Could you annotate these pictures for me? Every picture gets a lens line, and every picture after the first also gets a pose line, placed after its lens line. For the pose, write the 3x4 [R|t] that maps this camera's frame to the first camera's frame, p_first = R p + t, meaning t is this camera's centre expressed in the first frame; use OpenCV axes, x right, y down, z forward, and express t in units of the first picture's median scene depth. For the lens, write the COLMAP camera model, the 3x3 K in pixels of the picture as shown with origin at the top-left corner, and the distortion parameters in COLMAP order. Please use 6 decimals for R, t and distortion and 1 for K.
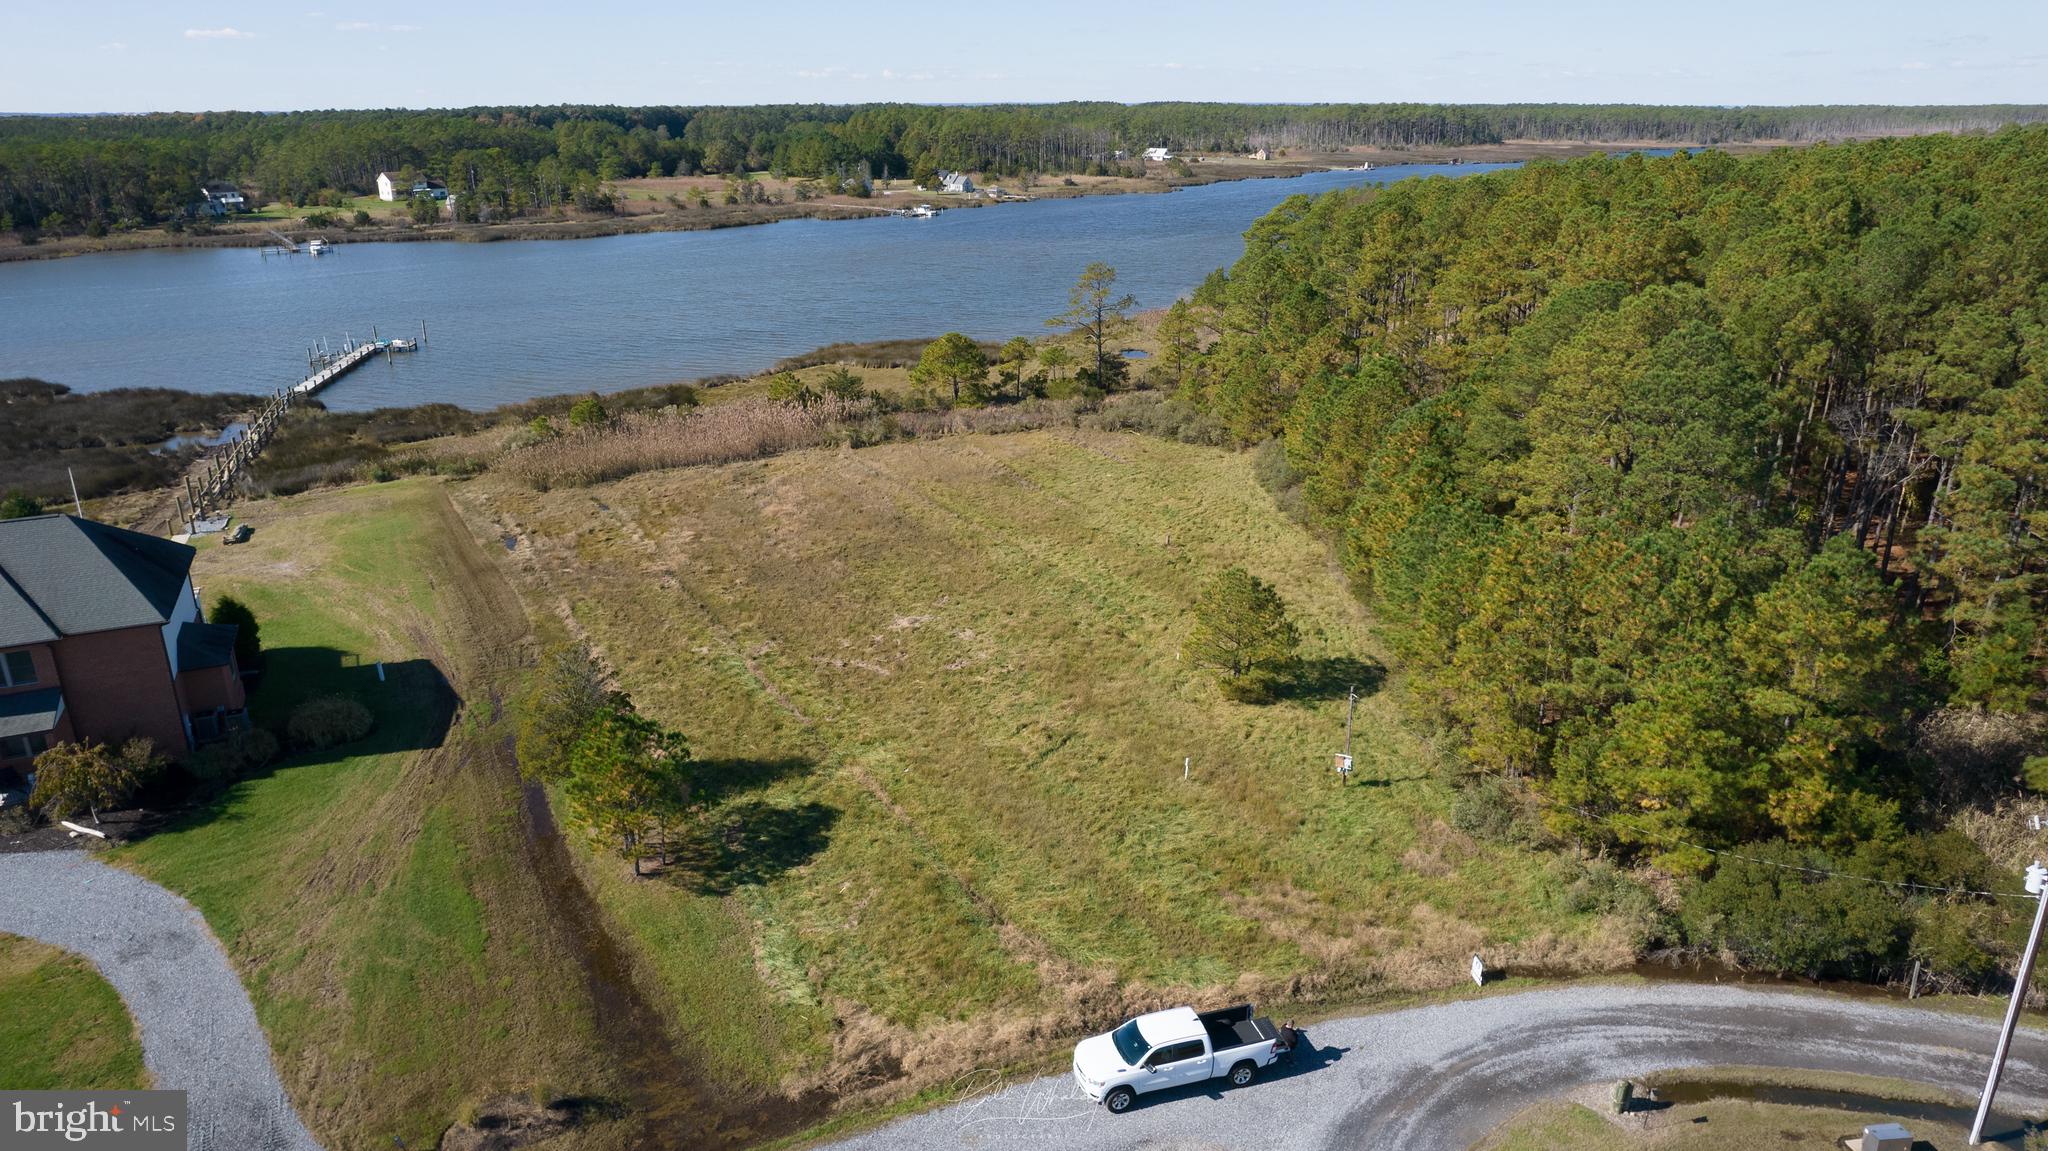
lens RADIAL K [[1347.6, 0, 1015.5], [0, 1347.6, 576.7], [0, 0, 1]] dist [-0.077539, 0.069570]
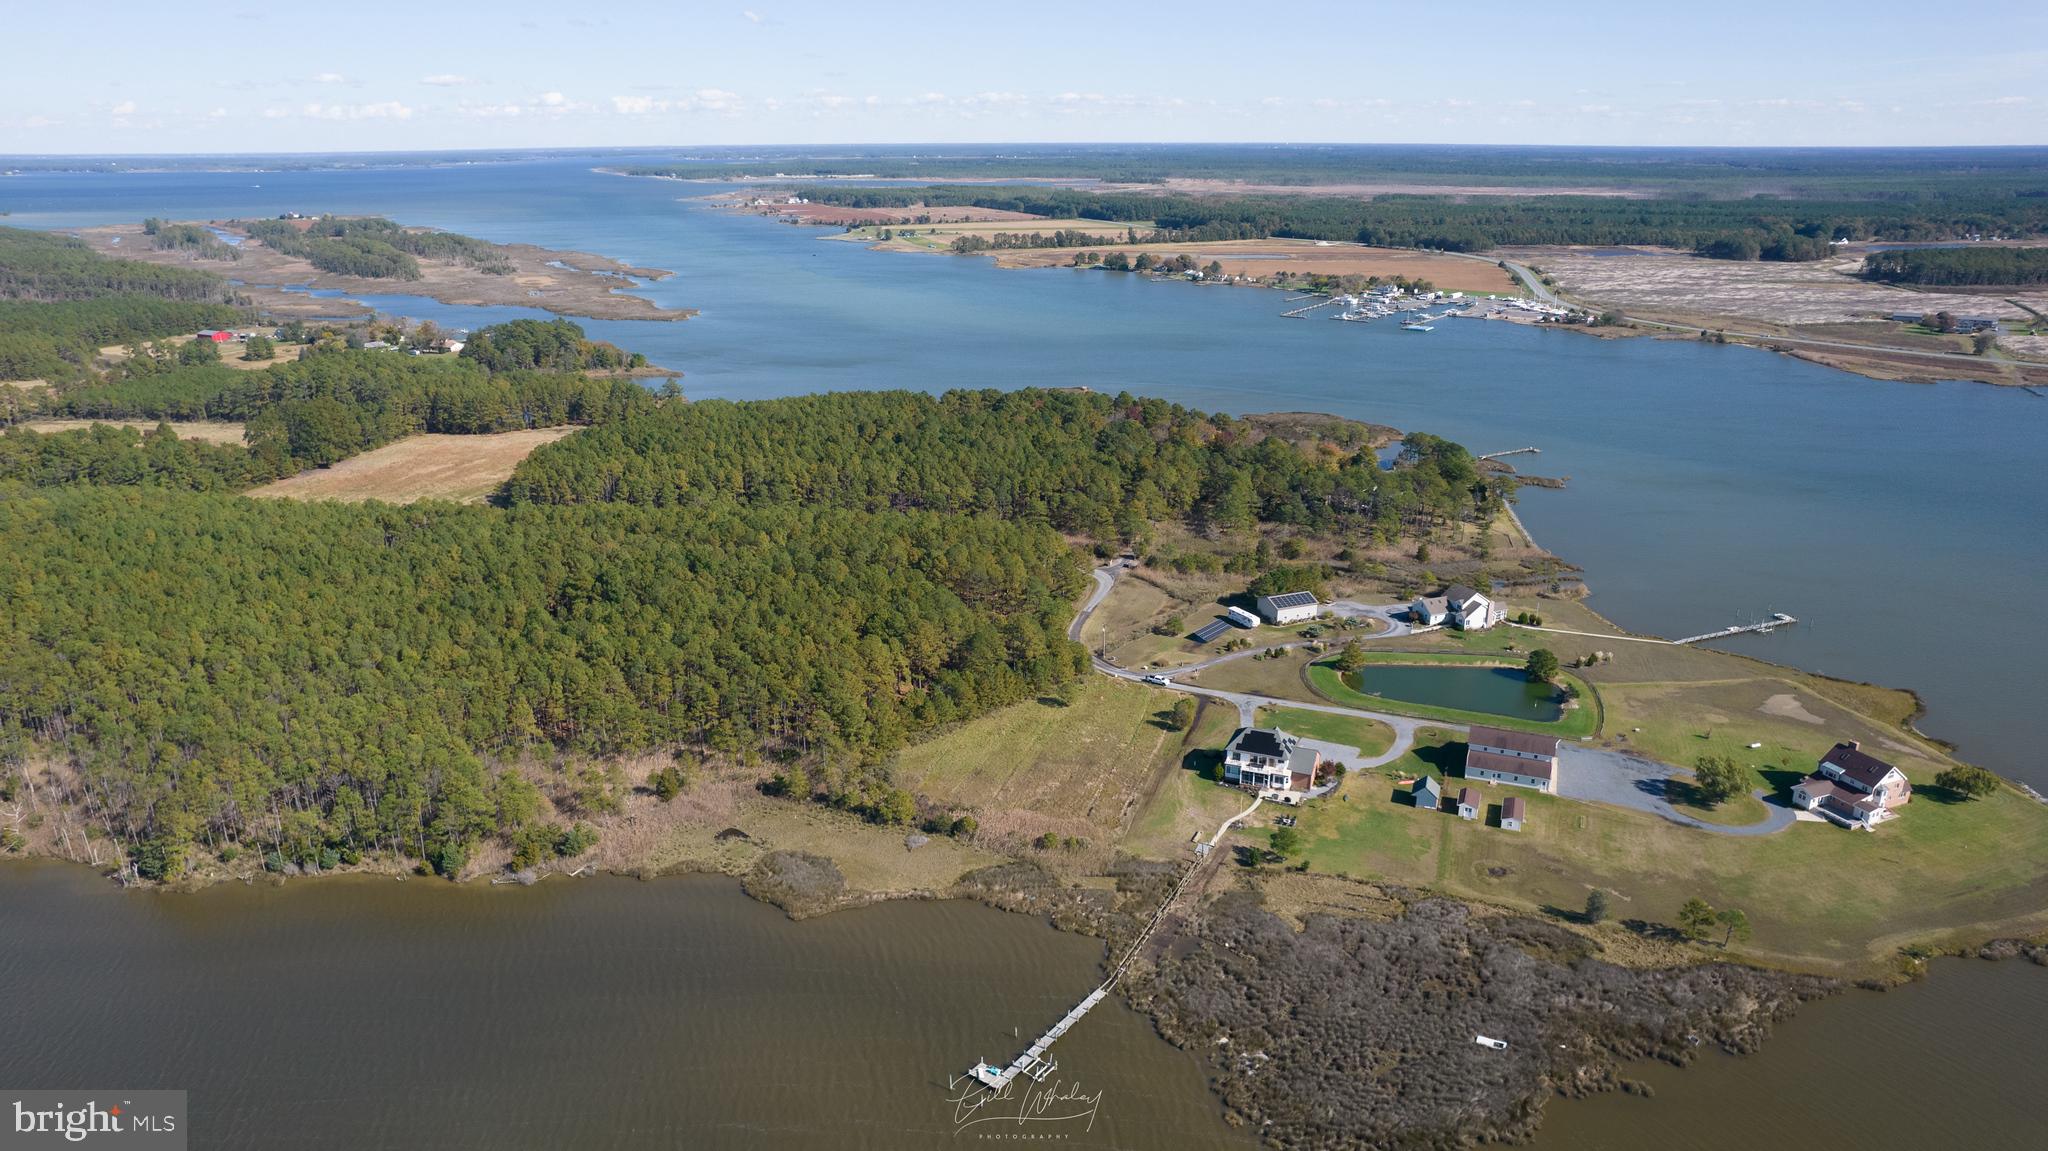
lens RADIAL K [[1310.3, 0, 1016.1], [0, 1310.3, 579.7], [0, 0, 1]] dist [-0.076149, 0.066968]
pose [[-0.678748, -0.229292, 0.697657, -3.836615], [0.251897, 0.819679, 0.514465, -3.652169], [-0.689818, 0.524930, -0.498597, 4.205851]]
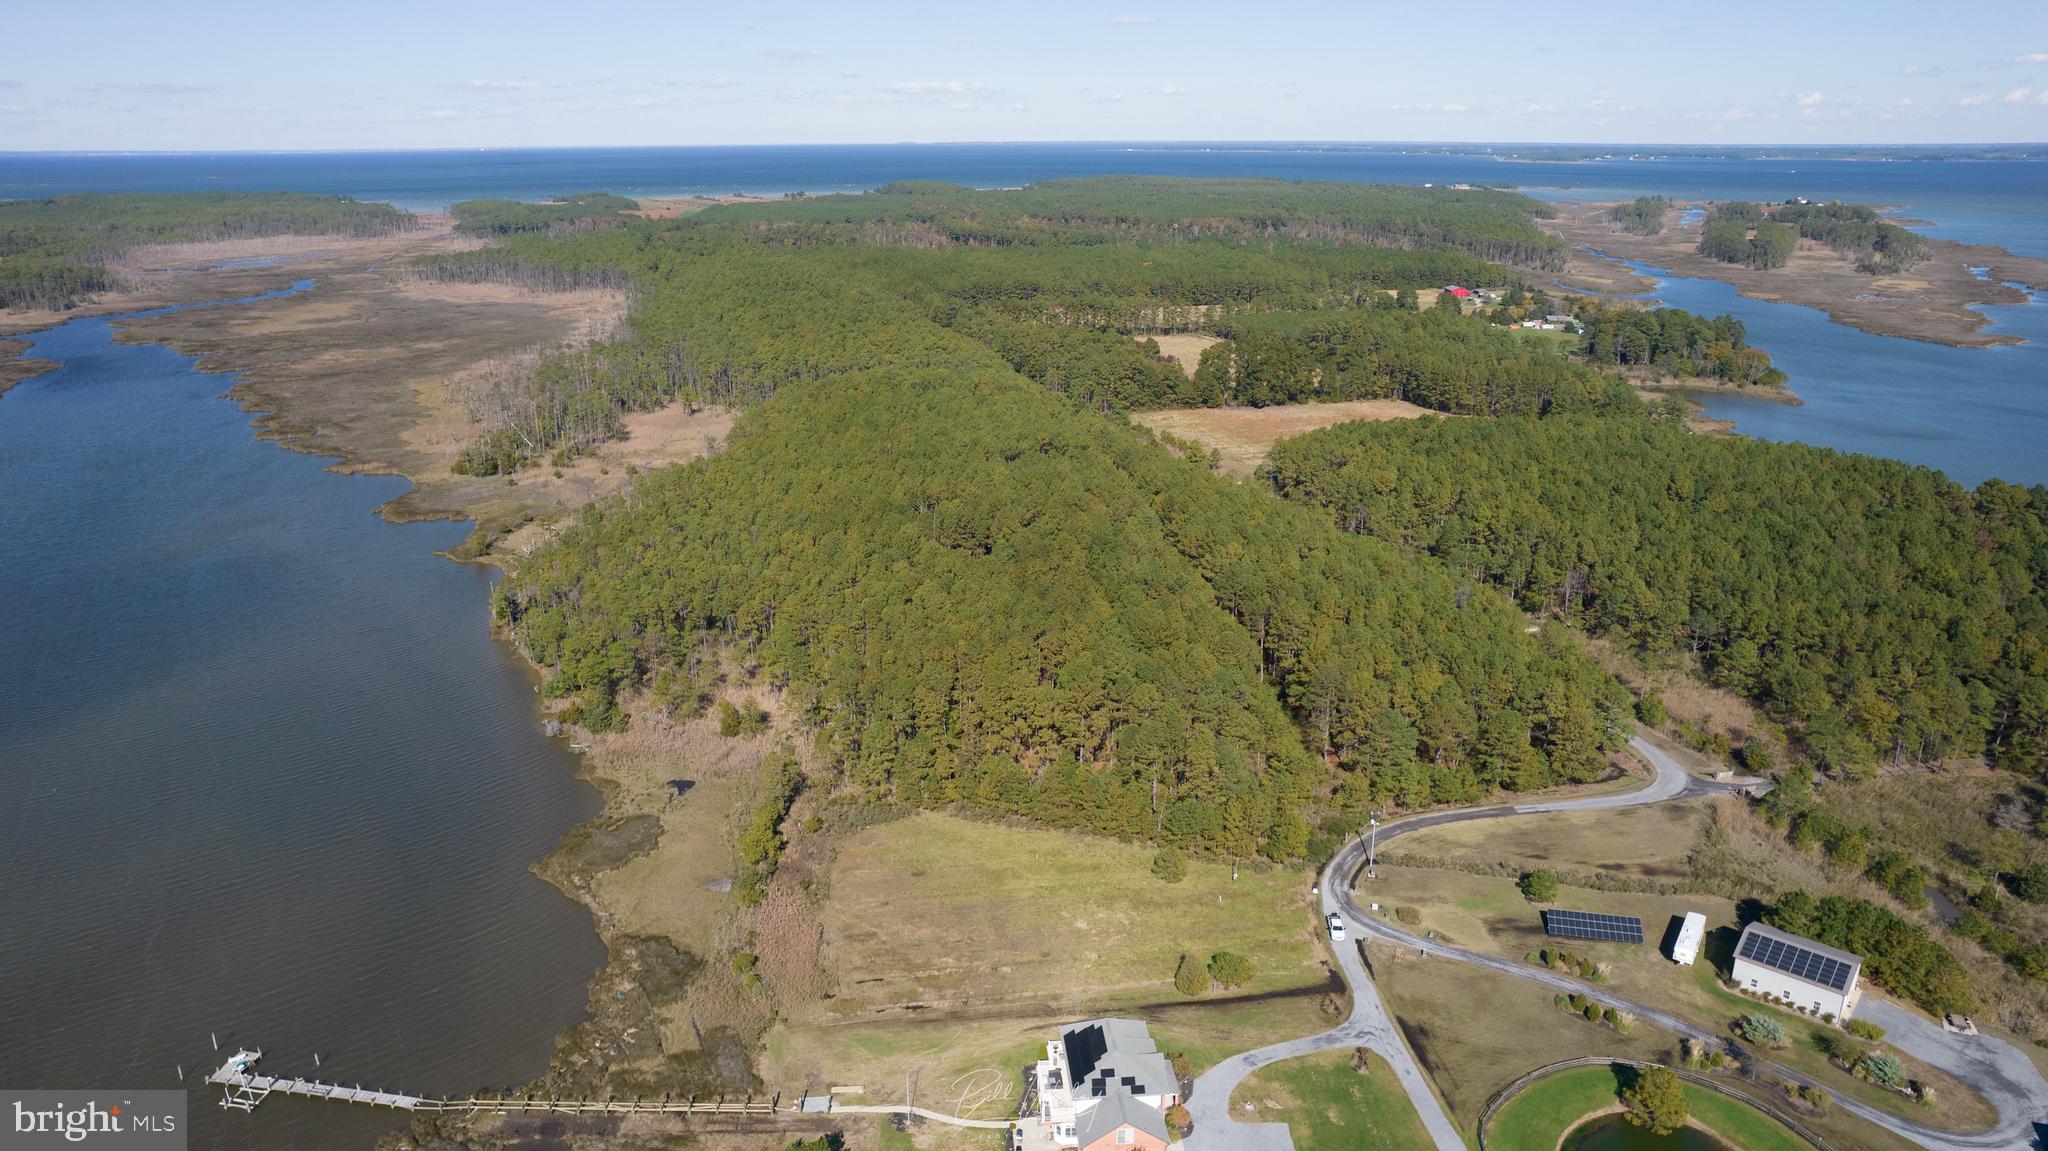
lens RADIAL K [[1363.0, 0, 1017.2], [0, 1363.0, 574.8], [0, 0, 1]] dist [-0.080217, 0.073342]
pose [[0.344974, -0.286665, 0.893765, -3.448350], [0.314474, 0.932484, 0.177704, -1.677742], [-0.884364, 0.219763, 0.411832, -0.270234]]
